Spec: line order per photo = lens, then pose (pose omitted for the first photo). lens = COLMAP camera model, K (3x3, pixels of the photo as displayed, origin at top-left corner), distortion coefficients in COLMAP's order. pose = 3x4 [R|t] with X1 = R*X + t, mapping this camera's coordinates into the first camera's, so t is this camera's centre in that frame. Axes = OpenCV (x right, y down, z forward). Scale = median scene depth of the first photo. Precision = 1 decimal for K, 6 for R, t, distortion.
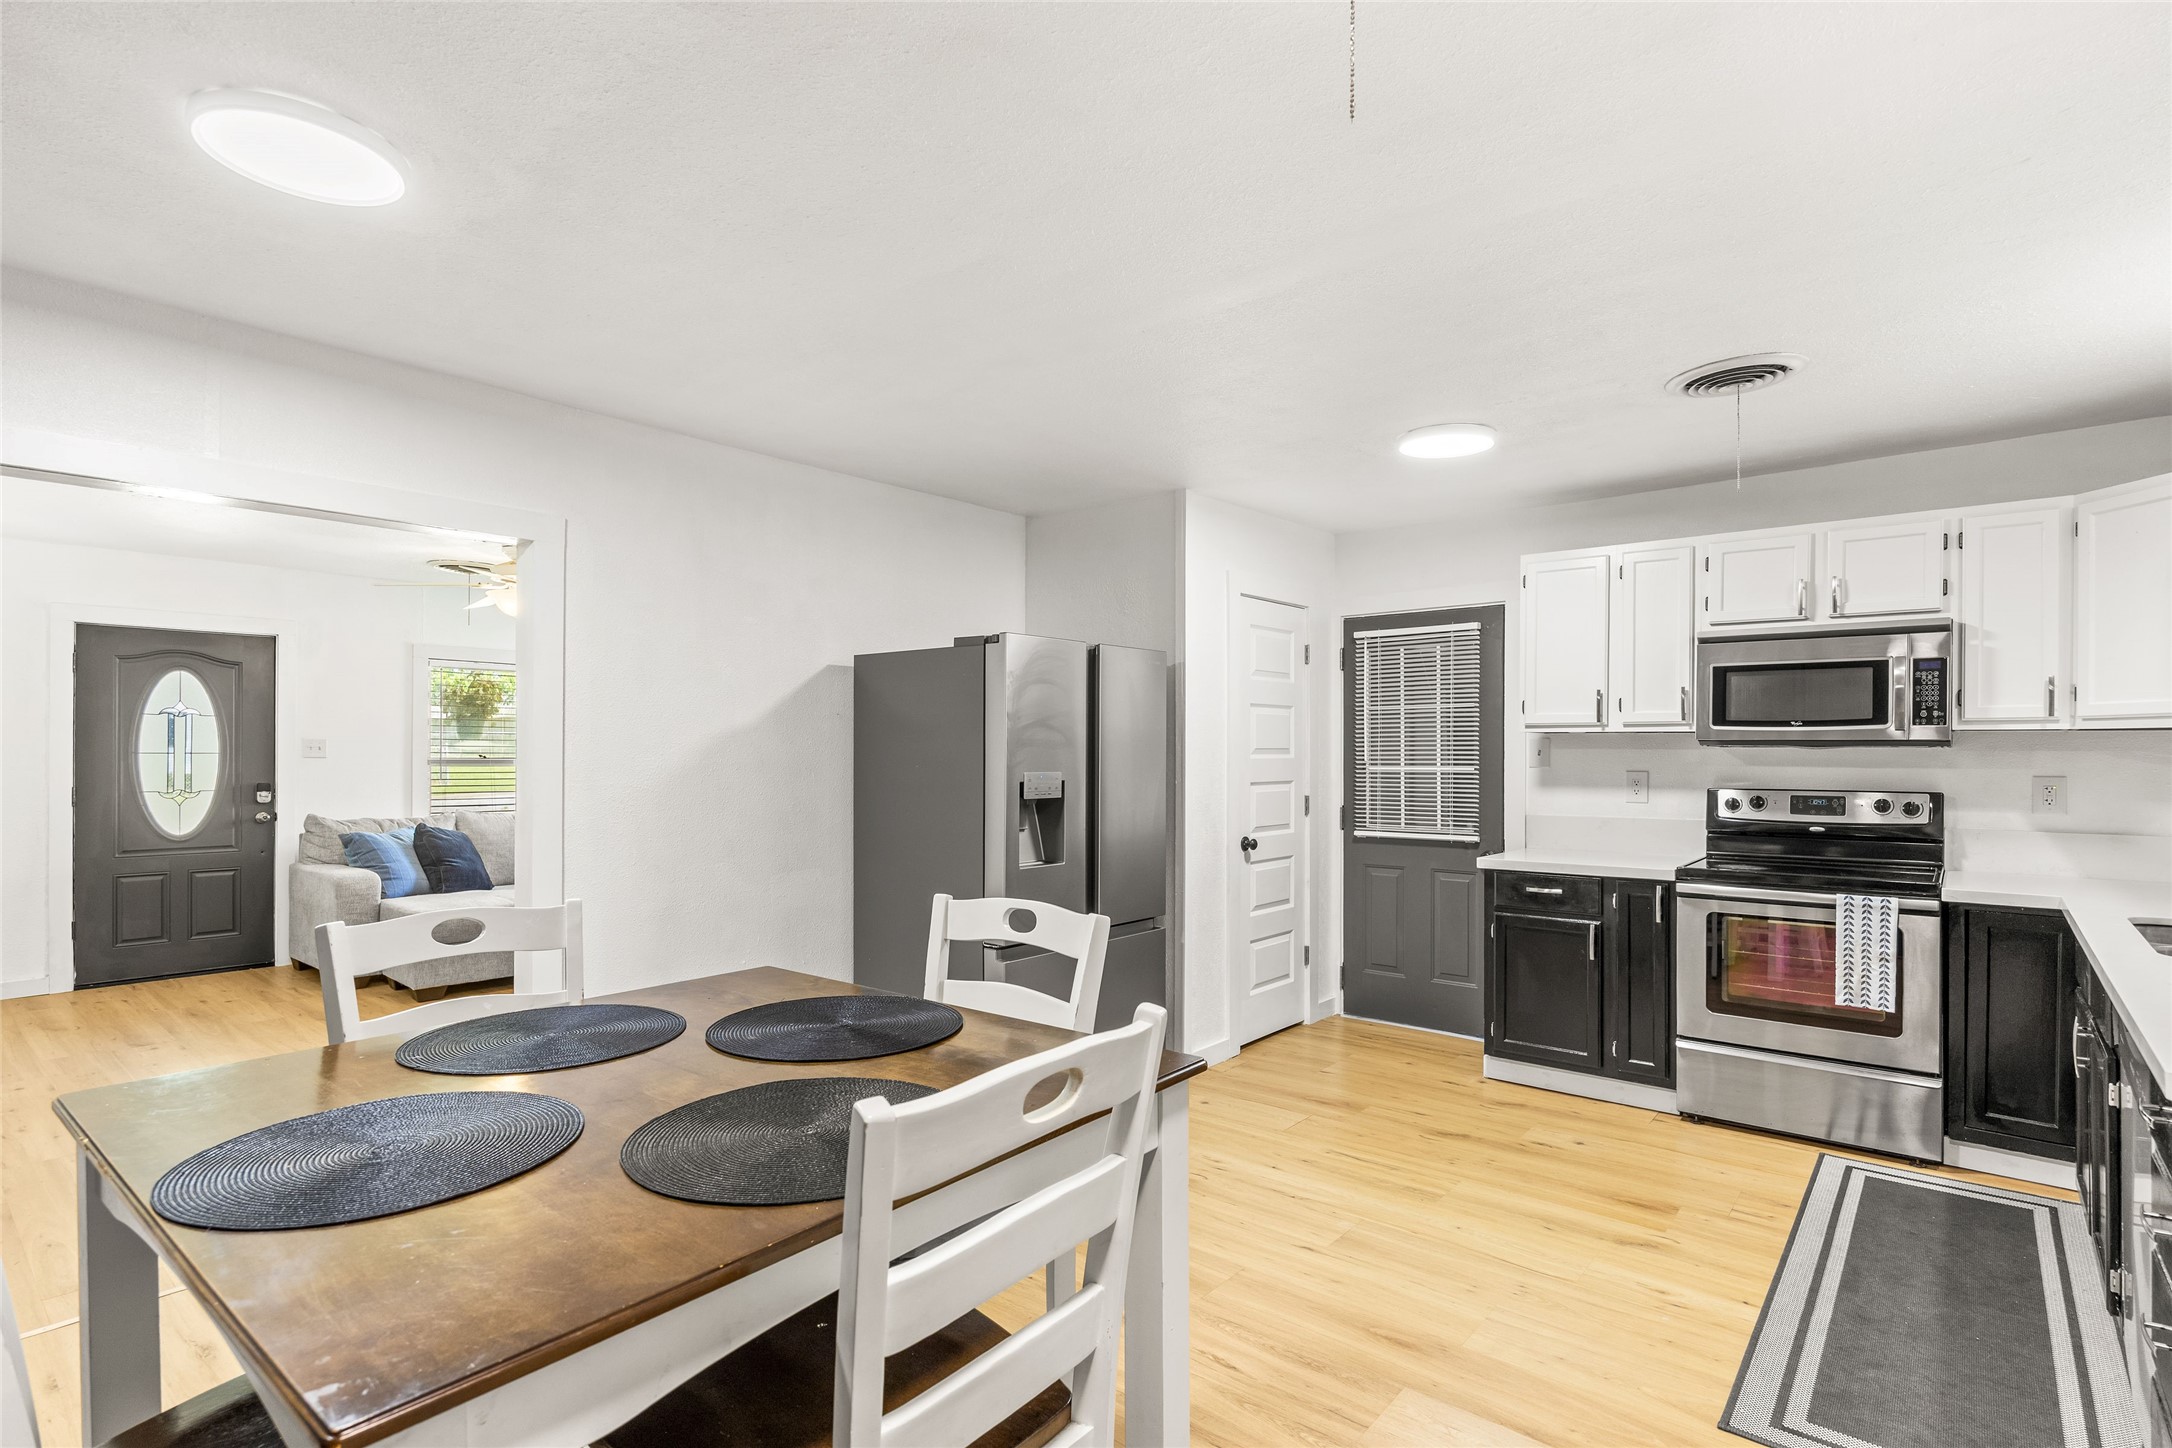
lens RADIAL K [[1023.8, 0, 1107.0], [0, 1023.8, 753.6], [0, 0, 1]] dist [-0.009263, 0.001612]
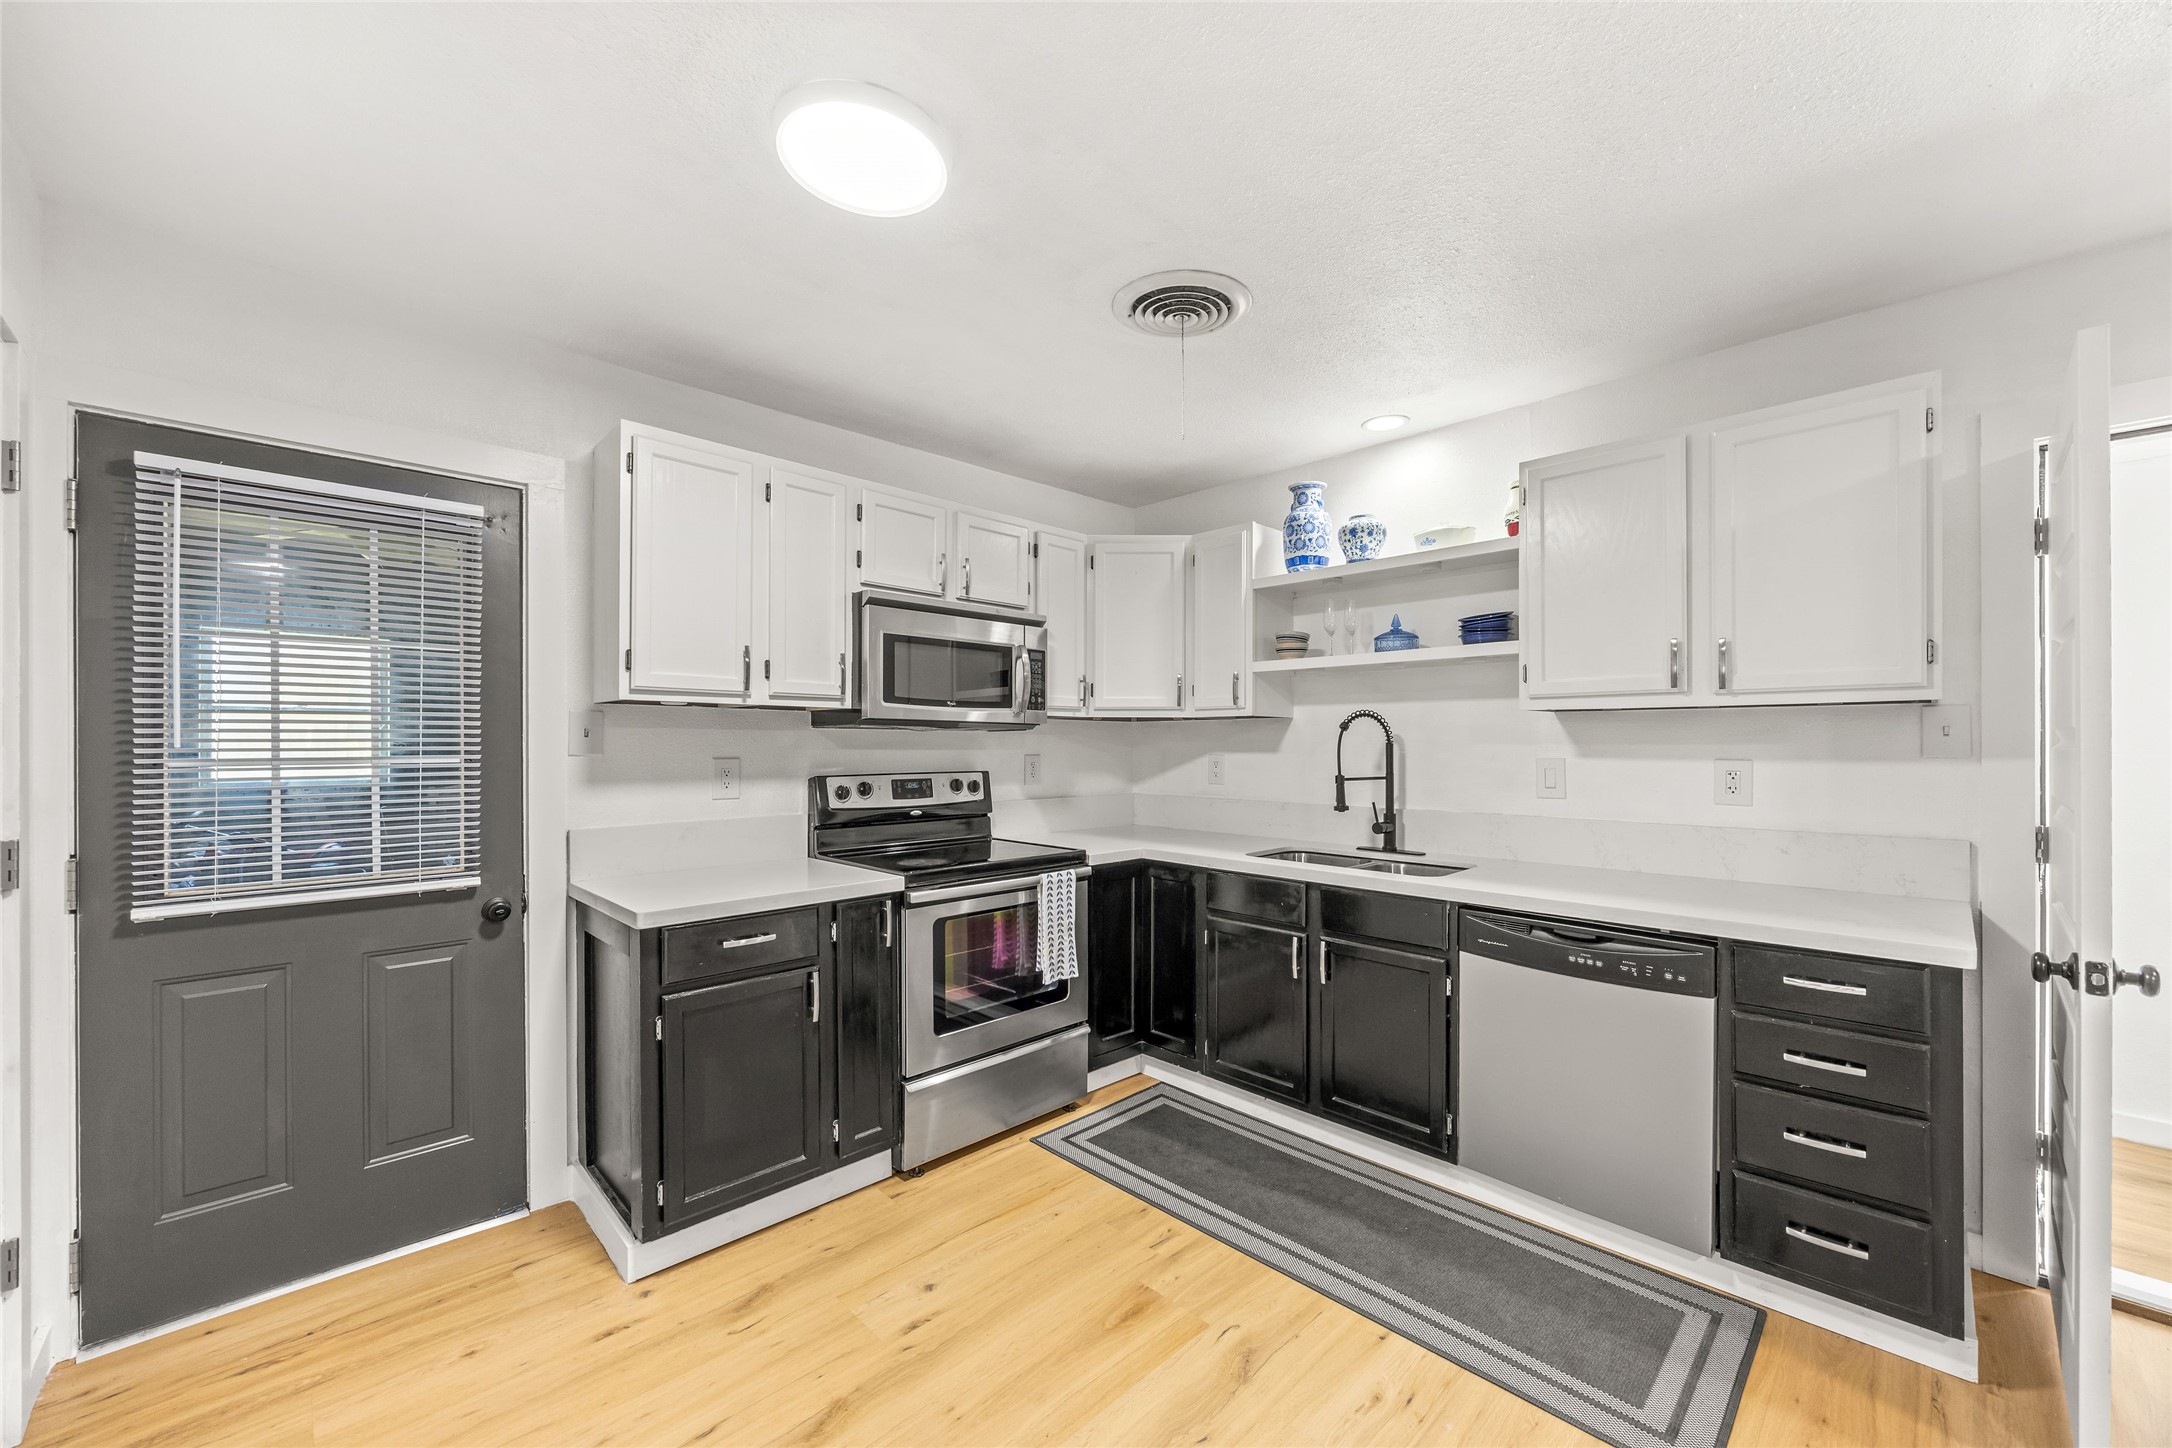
lens RADIAL K [[832.6, 0, 1098.9], [0, 832.6, 745.3], [0, 0, 1]] dist [-0.007001, 0.001777]
pose [[0.109676, -0.002430, 0.993964, -0.083683], [0.002496, 0.999995, 0.002170, 0.008122], [-0.993964, 0.002243, 0.109681, 0.767403]]
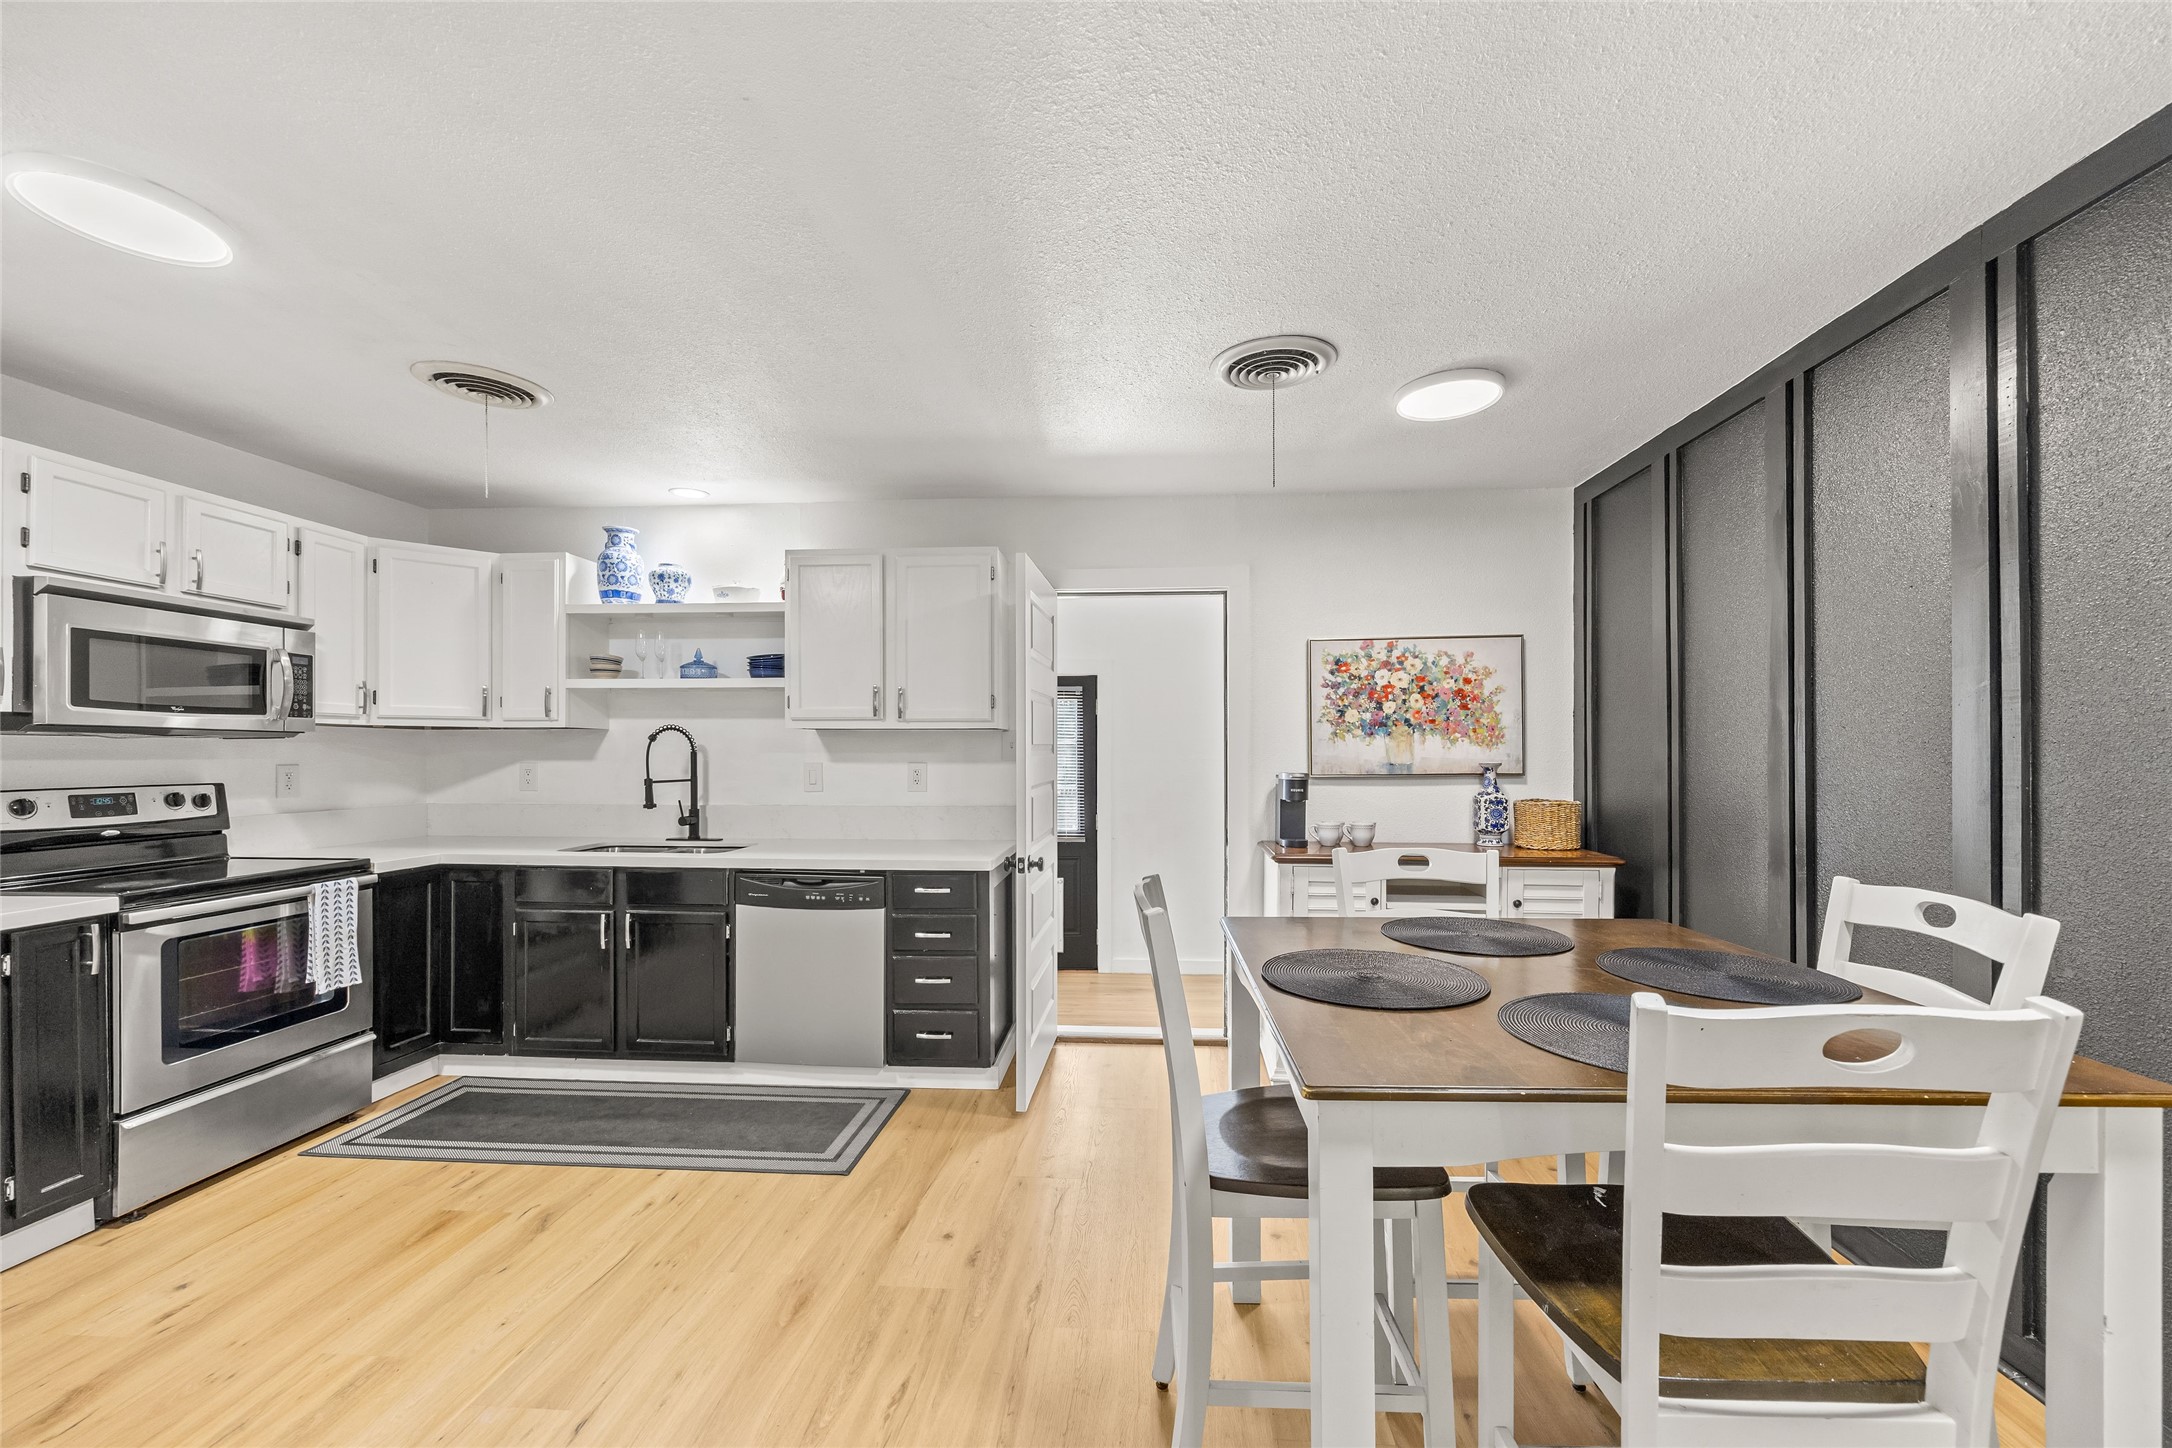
lens RADIAL K [[855.6, 0, 1099.3], [0, 855.6, 750.3], [0, 0, 1]] dist [0.002730, -0.000946]
pose [[-0.568674, -0.000874, 0.822563, -0.370144], [0.000969, 0.999998, 0.001732, 0.005434], [-0.822563, 0.001782, -0.568672, 0.759173]]
